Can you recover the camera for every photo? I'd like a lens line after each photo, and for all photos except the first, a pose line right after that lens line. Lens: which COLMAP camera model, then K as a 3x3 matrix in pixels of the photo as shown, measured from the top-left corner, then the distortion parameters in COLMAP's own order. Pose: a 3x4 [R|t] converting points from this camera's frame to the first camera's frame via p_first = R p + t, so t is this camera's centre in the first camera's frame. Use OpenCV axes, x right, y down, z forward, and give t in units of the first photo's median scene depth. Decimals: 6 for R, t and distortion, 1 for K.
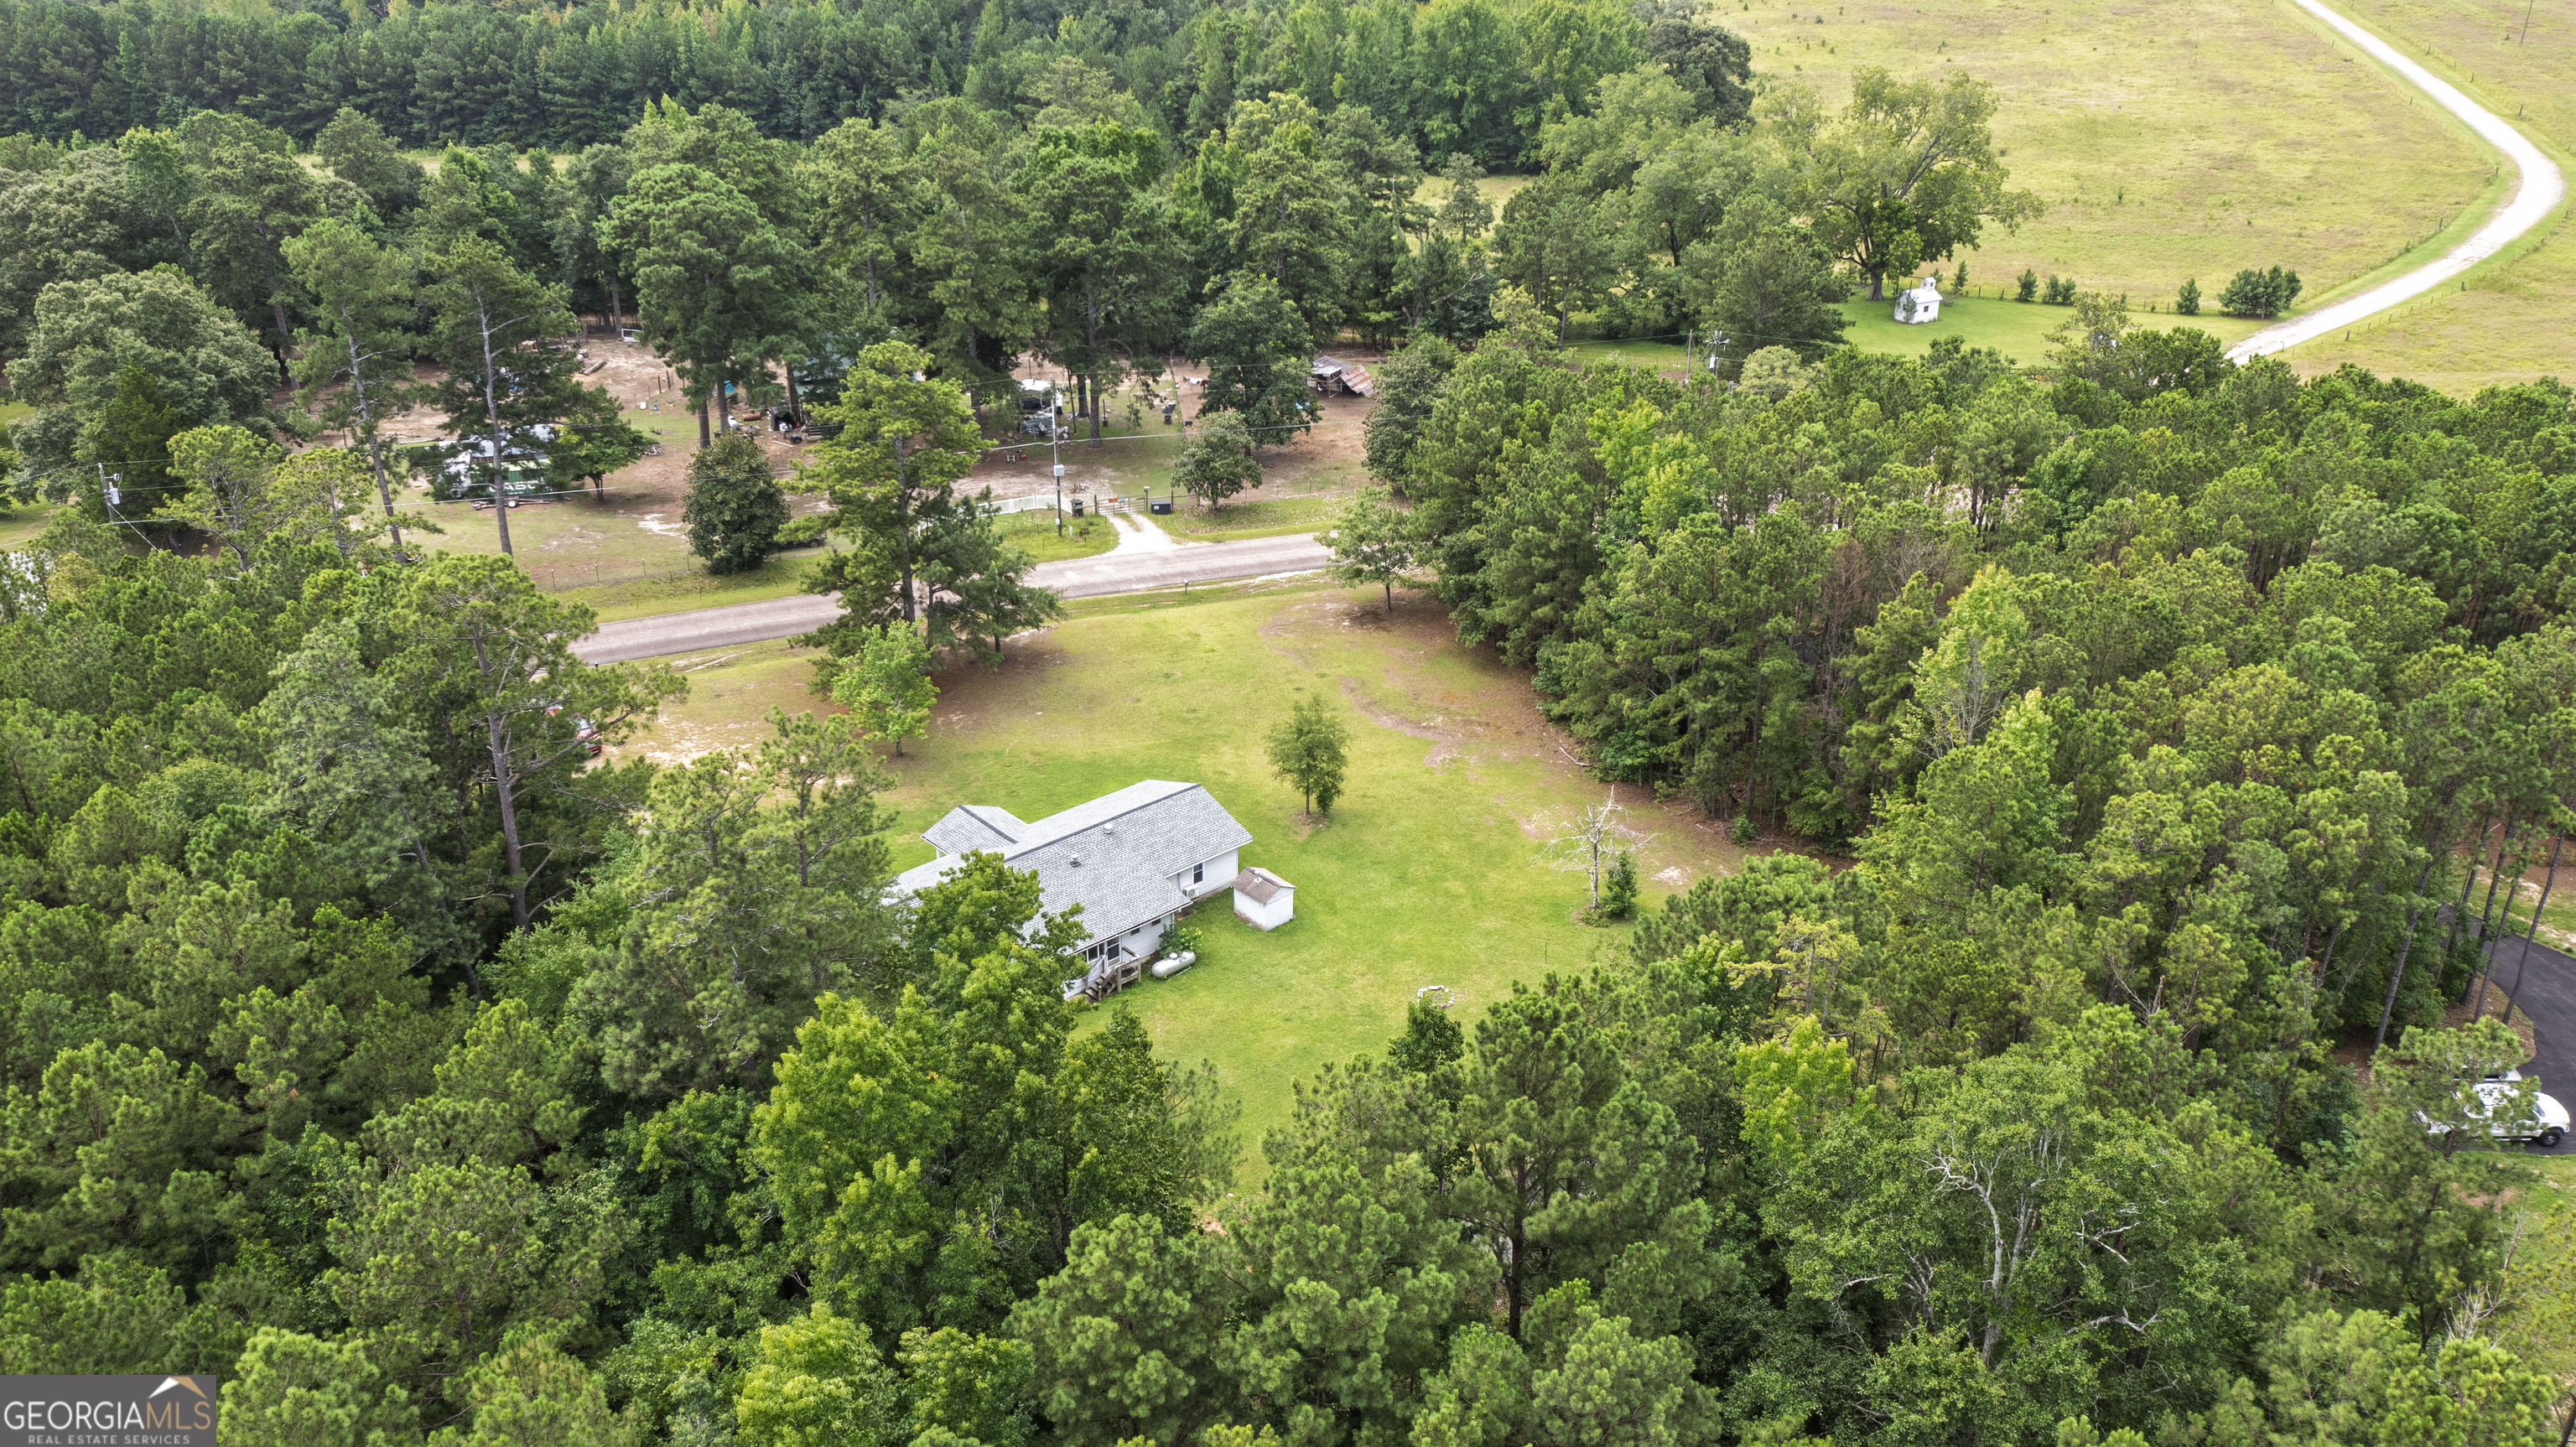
lens RADIAL K [[2097.1, 0, 1285.1], [0, 2097.1, 723.0], [0, 0, 1]] dist [-0.014298, 0.002422]
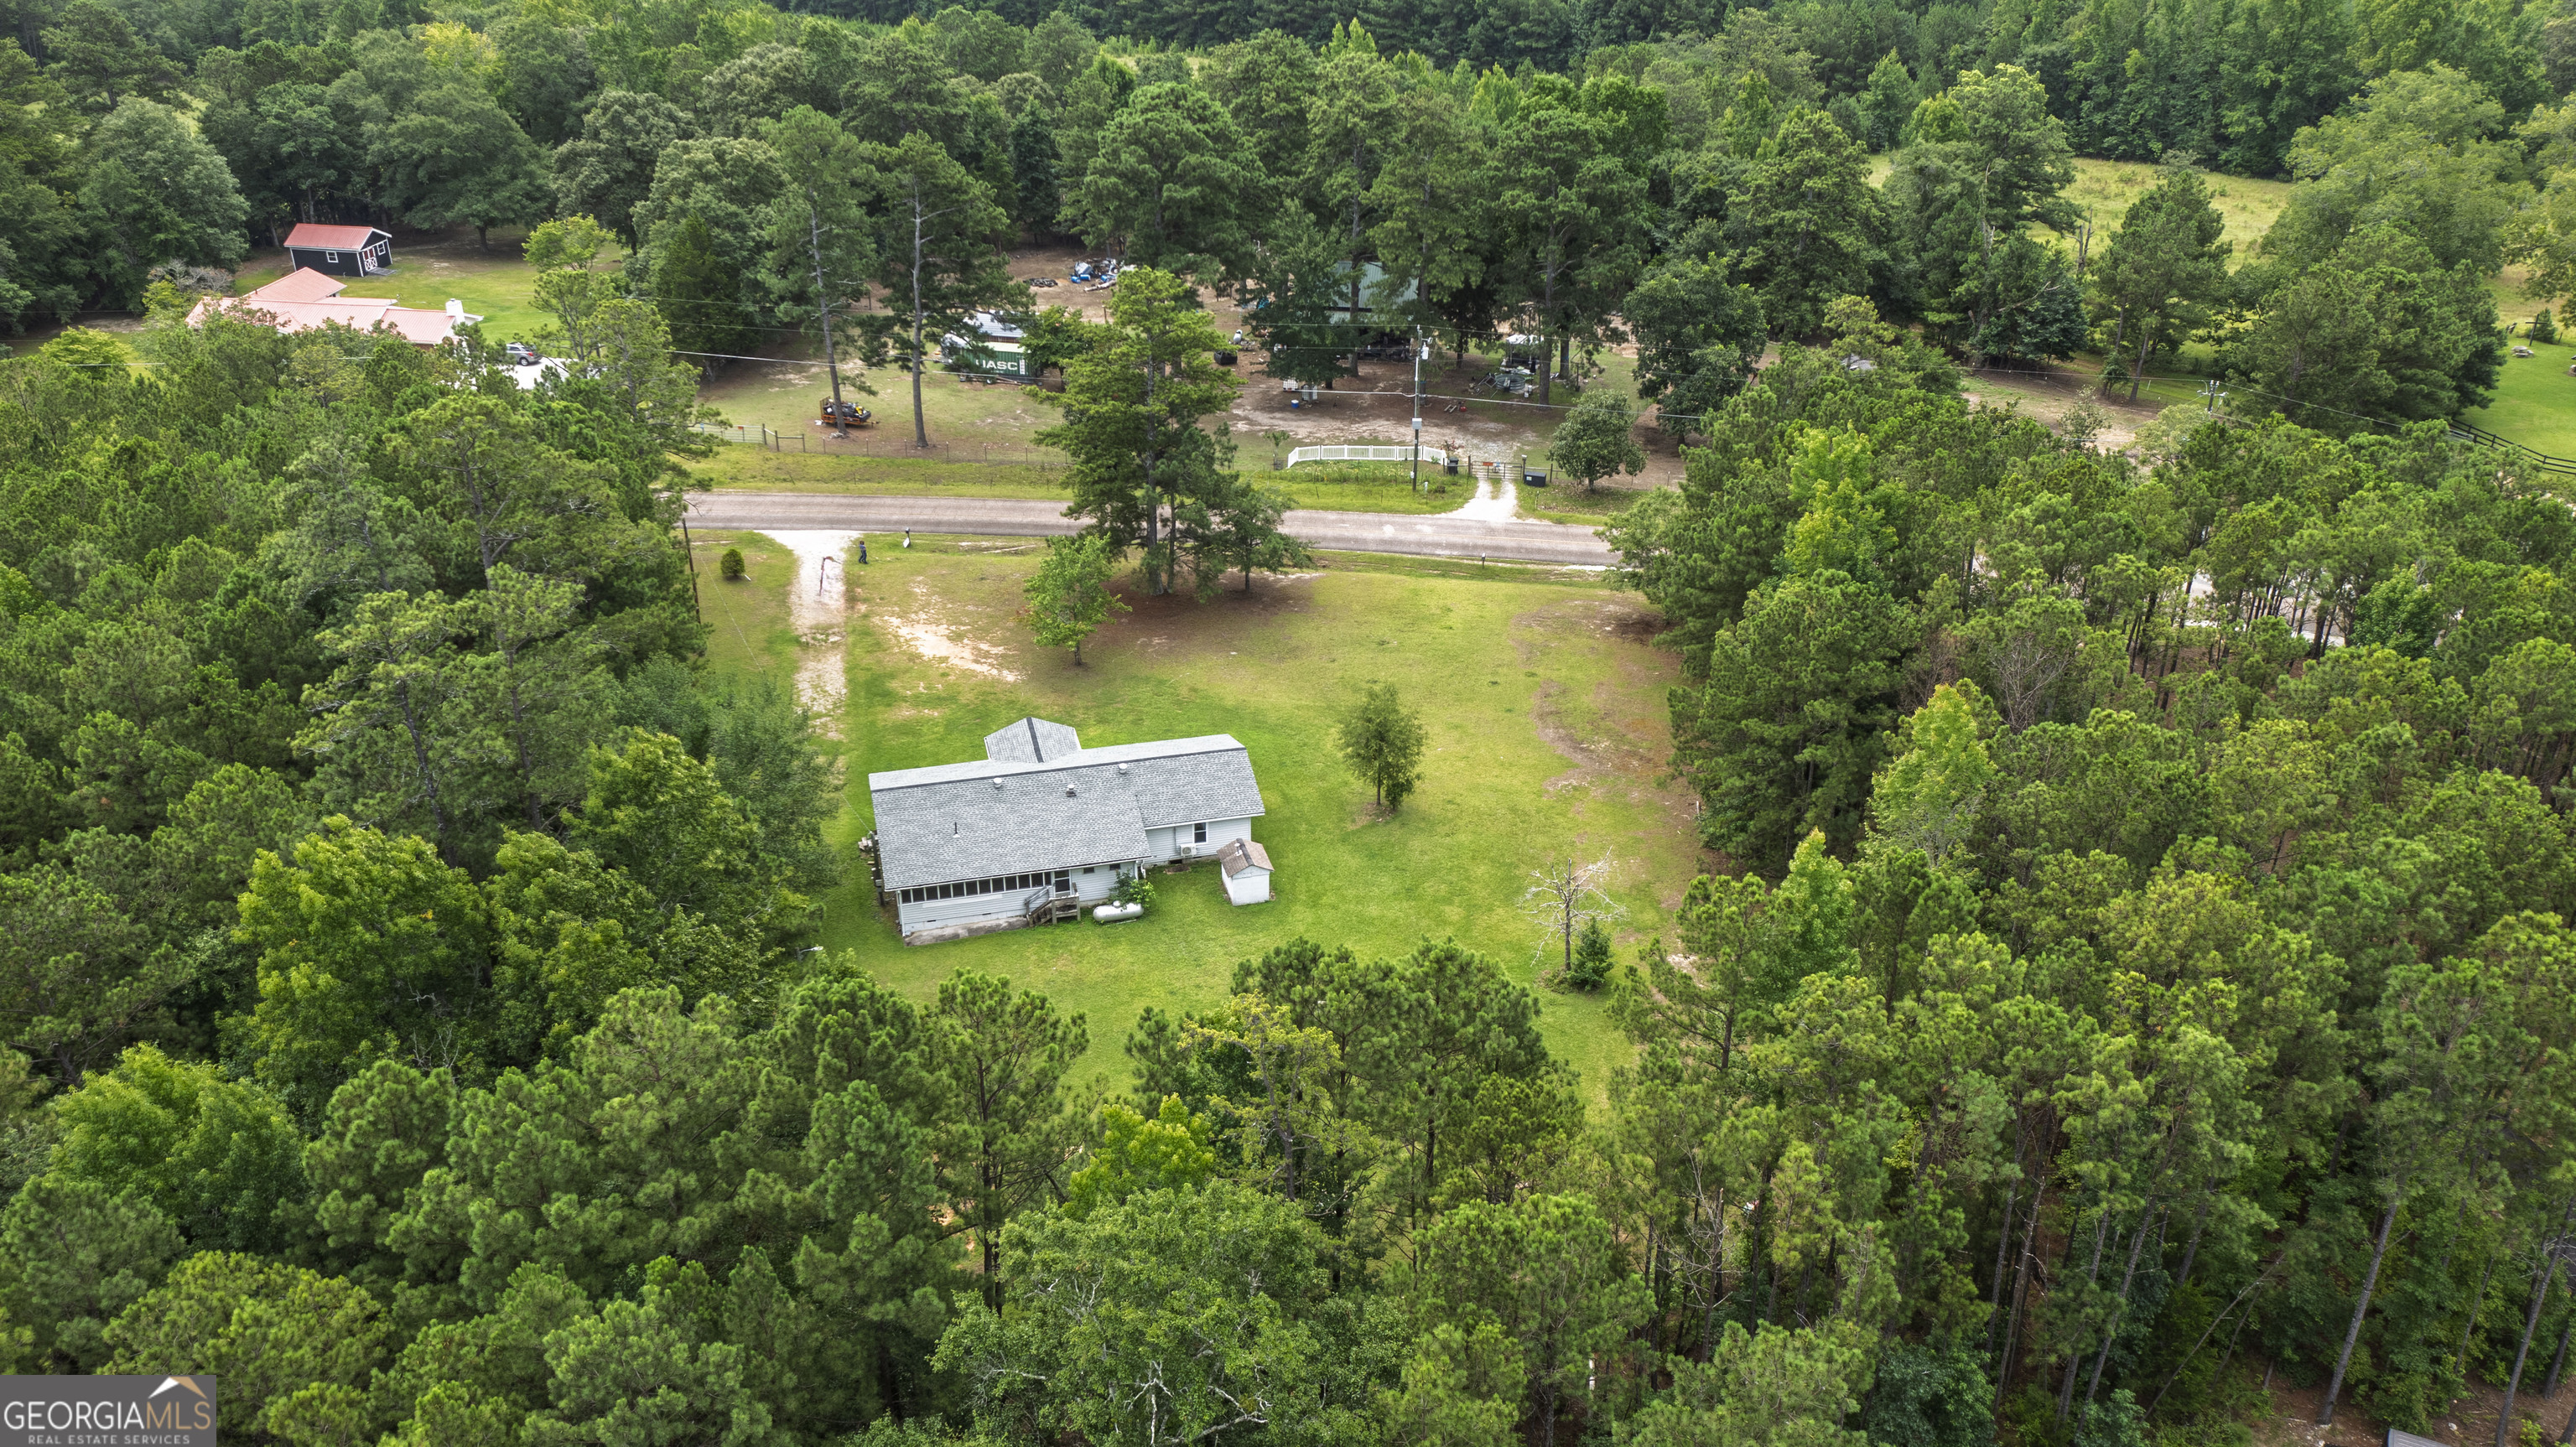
lens RADIAL K [[2097.1, 0, 1286.3], [0, 2097.1, 724.9], [0, 0, 1]] dist [-0.014298, 0.002422]
pose [[0.873569, 0.212445, -0.437886, 0.317079], [-0.200279, 0.976909, 0.074408, -0.045686], [0.443582, 0.022699, 0.895946, 0.098405]]
